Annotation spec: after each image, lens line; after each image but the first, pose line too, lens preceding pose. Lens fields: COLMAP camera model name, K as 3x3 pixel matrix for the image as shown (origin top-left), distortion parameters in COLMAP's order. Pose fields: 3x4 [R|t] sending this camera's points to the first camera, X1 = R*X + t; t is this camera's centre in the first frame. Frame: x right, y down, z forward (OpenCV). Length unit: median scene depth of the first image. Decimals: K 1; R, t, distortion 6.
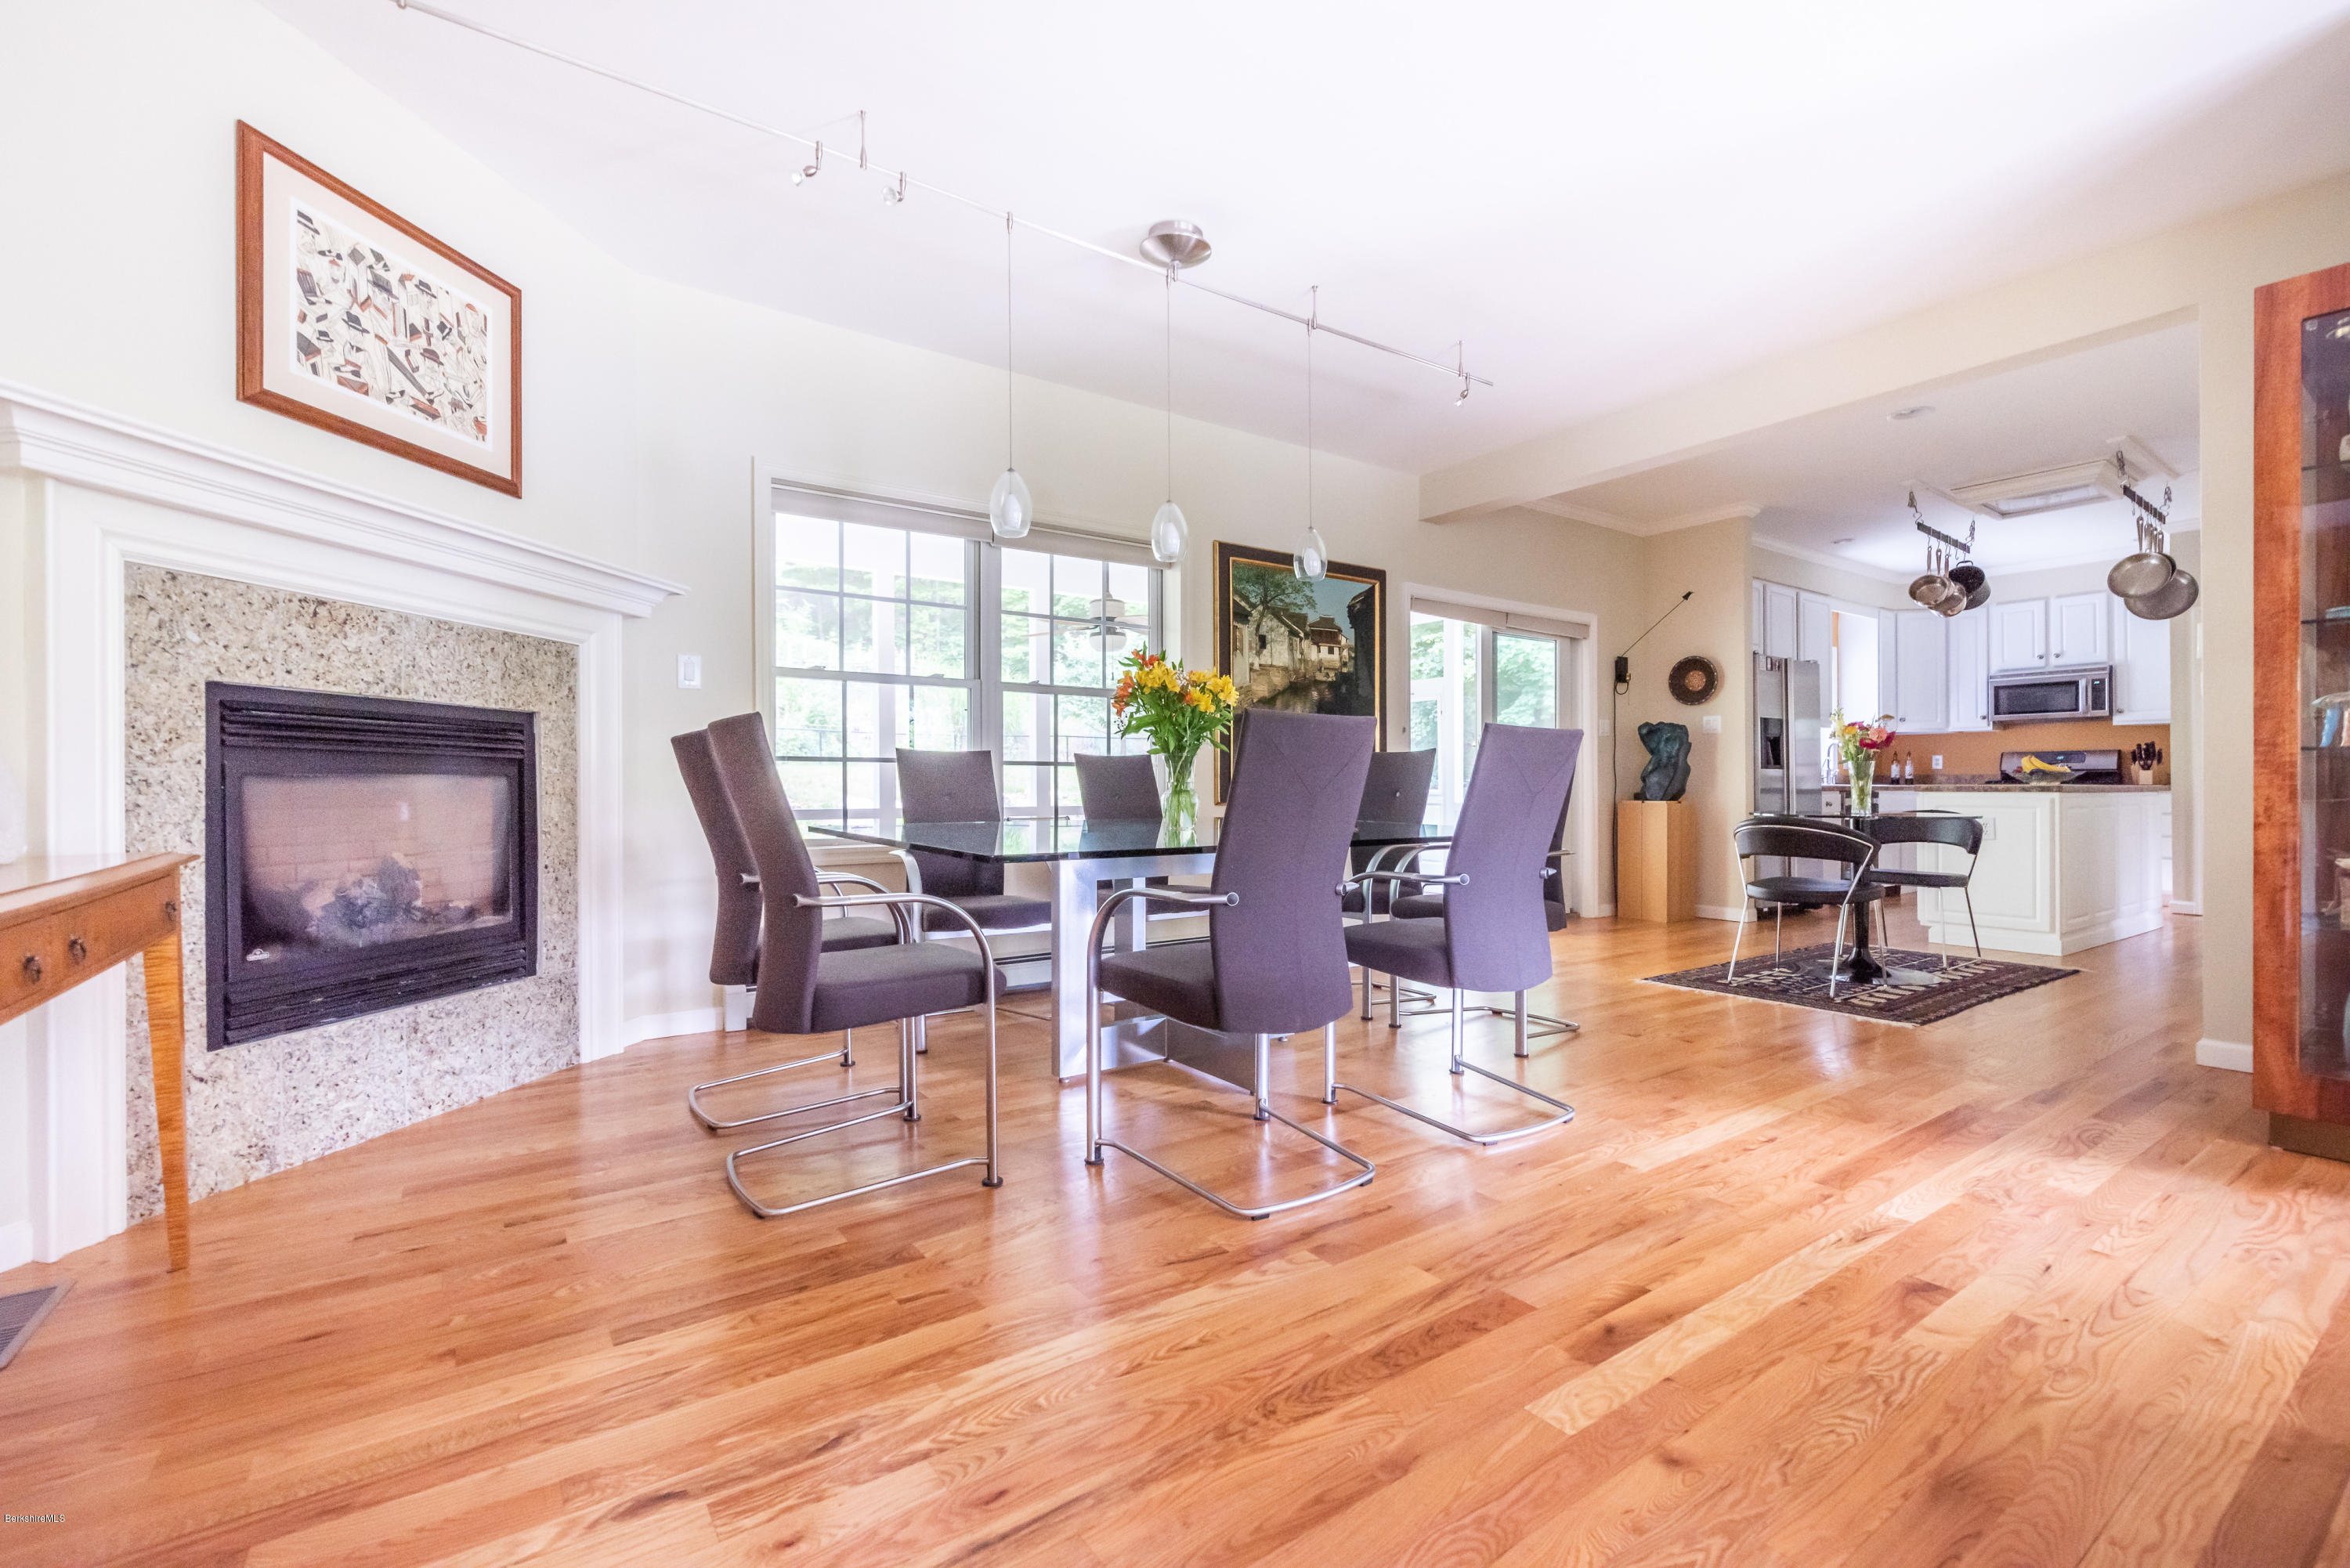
lens RADIAL K [[1016.3, 0, 1185.0], [0, 1016.3, 790.8], [0, 0, 1]] dist [-0.001822, -0.000663]
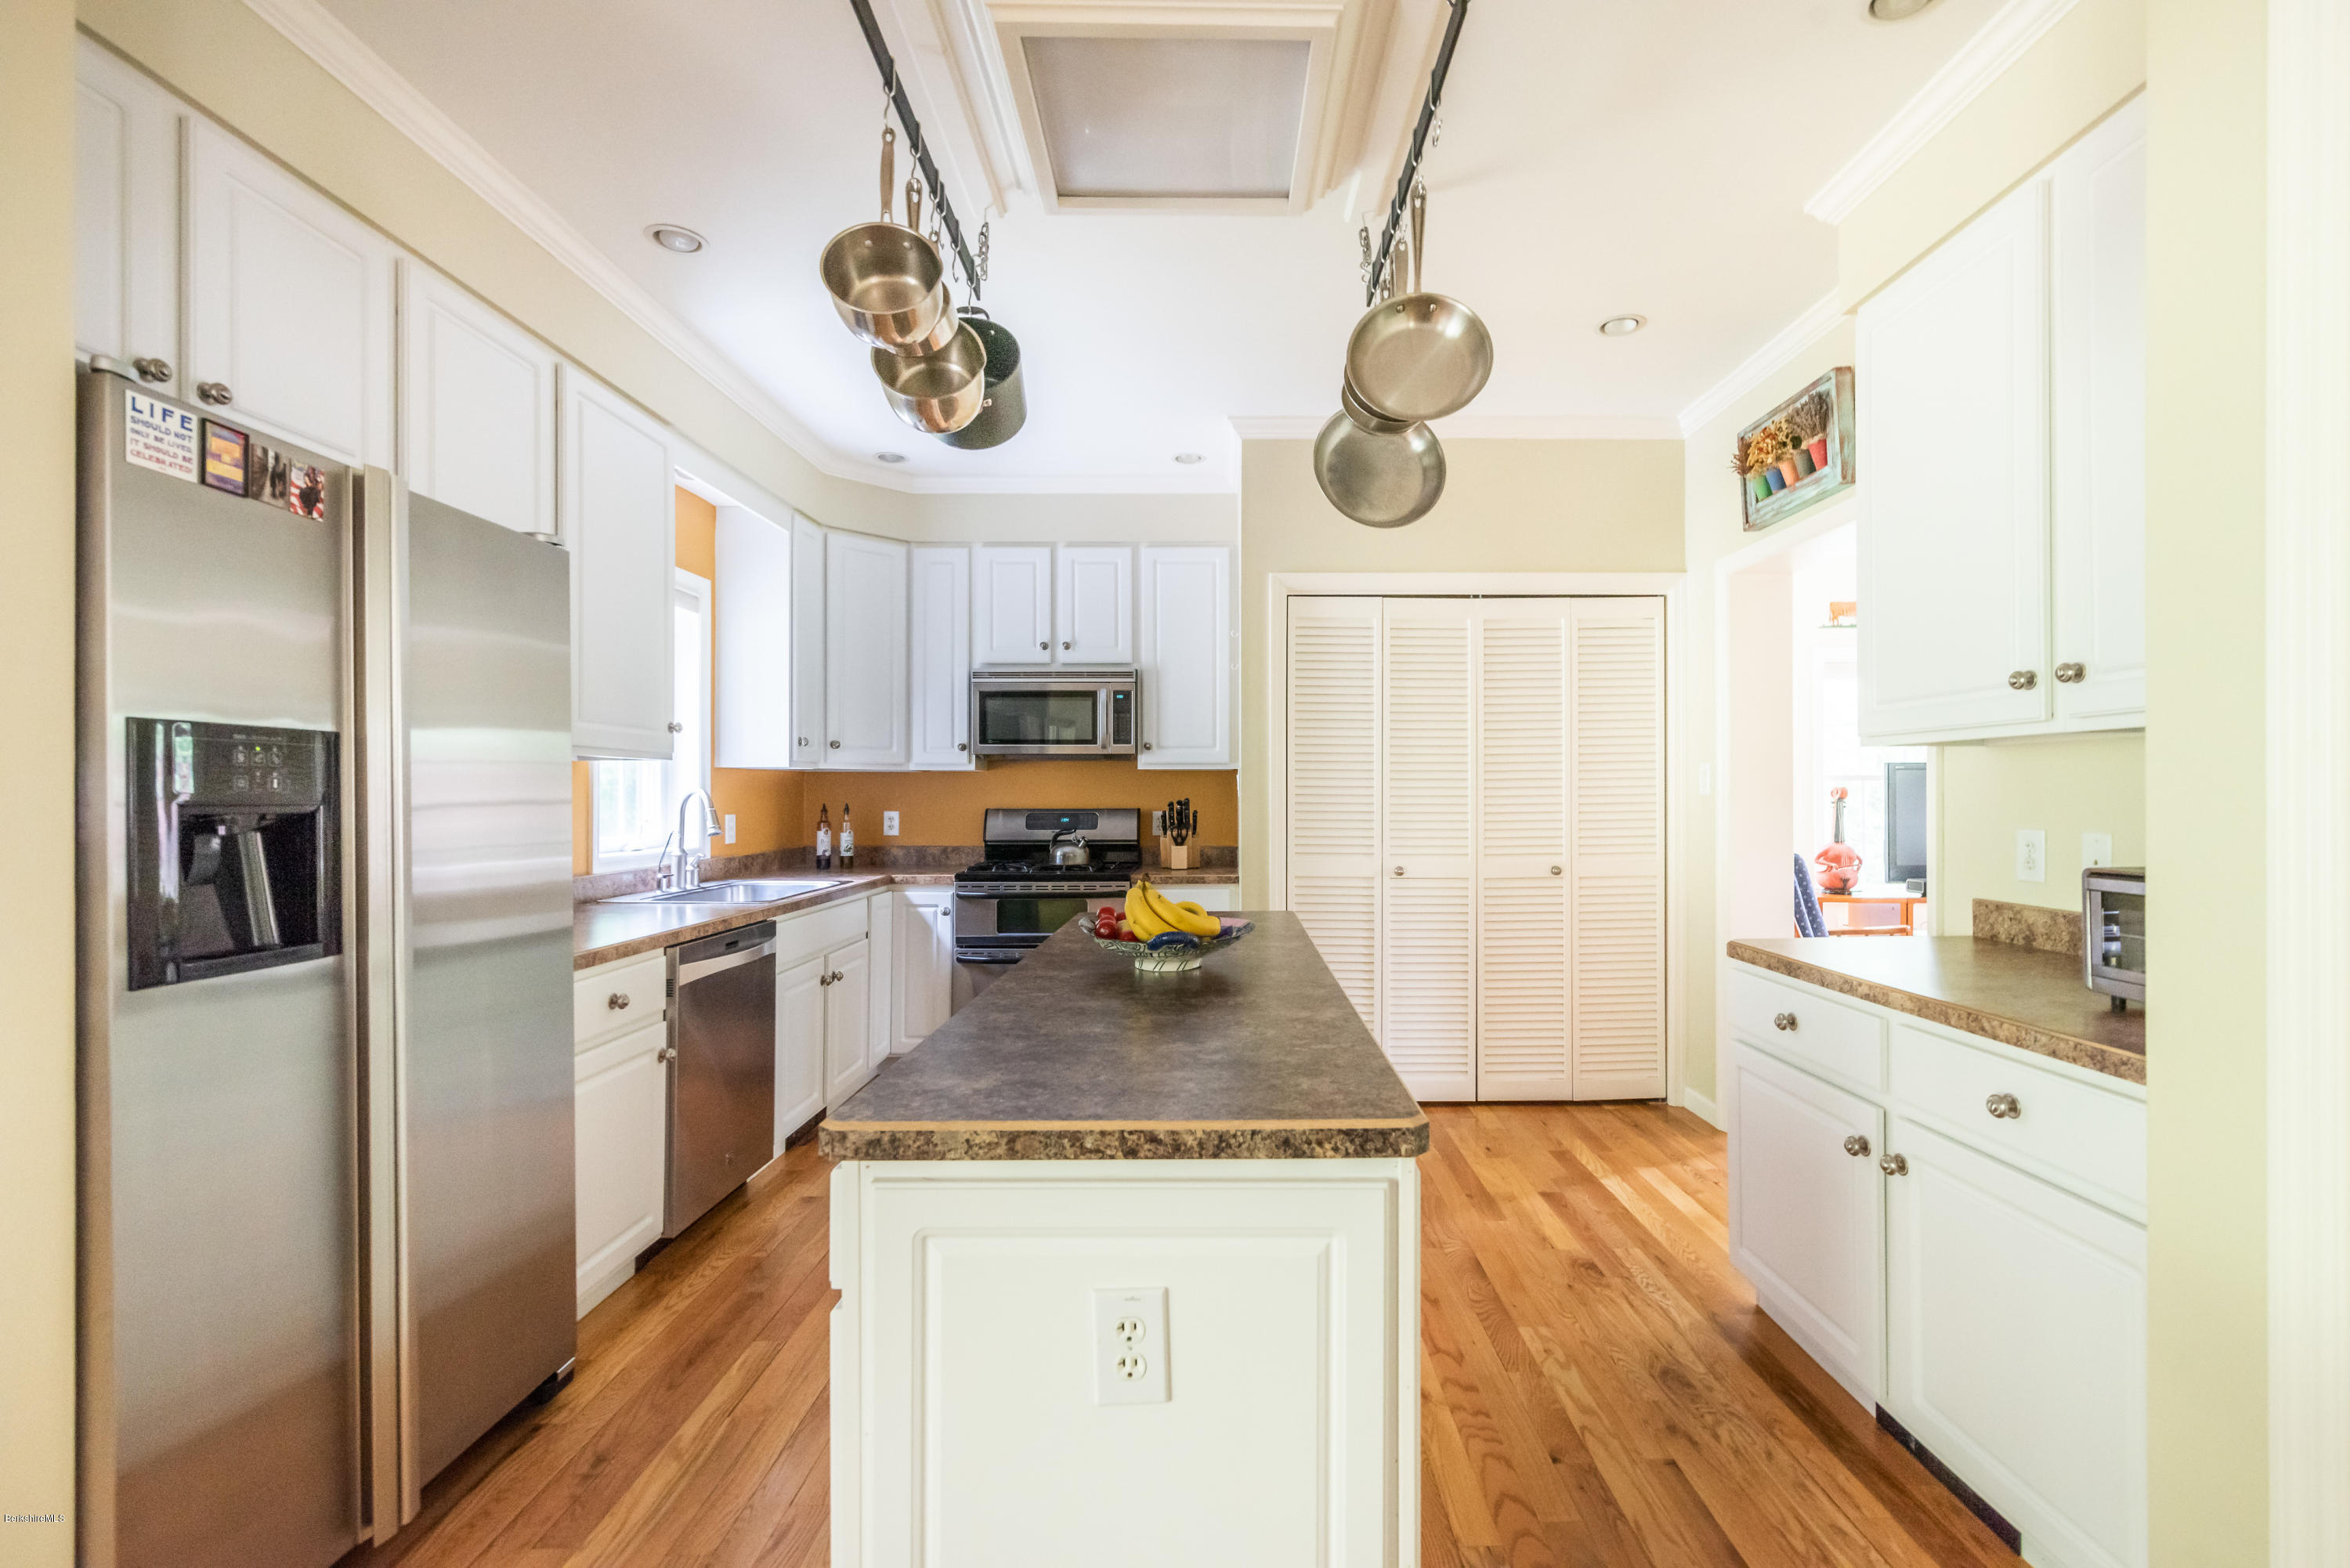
lens RADIAL K [[1016.3, 0, 1185.0], [0, 1016.3, 790.8], [0, 0, 1]] dist [-0.001822, -0.000663]
pose [[0.599173, 0.004762, 0.800606, 0.522528], [-0.000525, 0.999984, -0.005554, -0.056741], [-0.800620, 0.002907, 0.599166, 0.716900]]
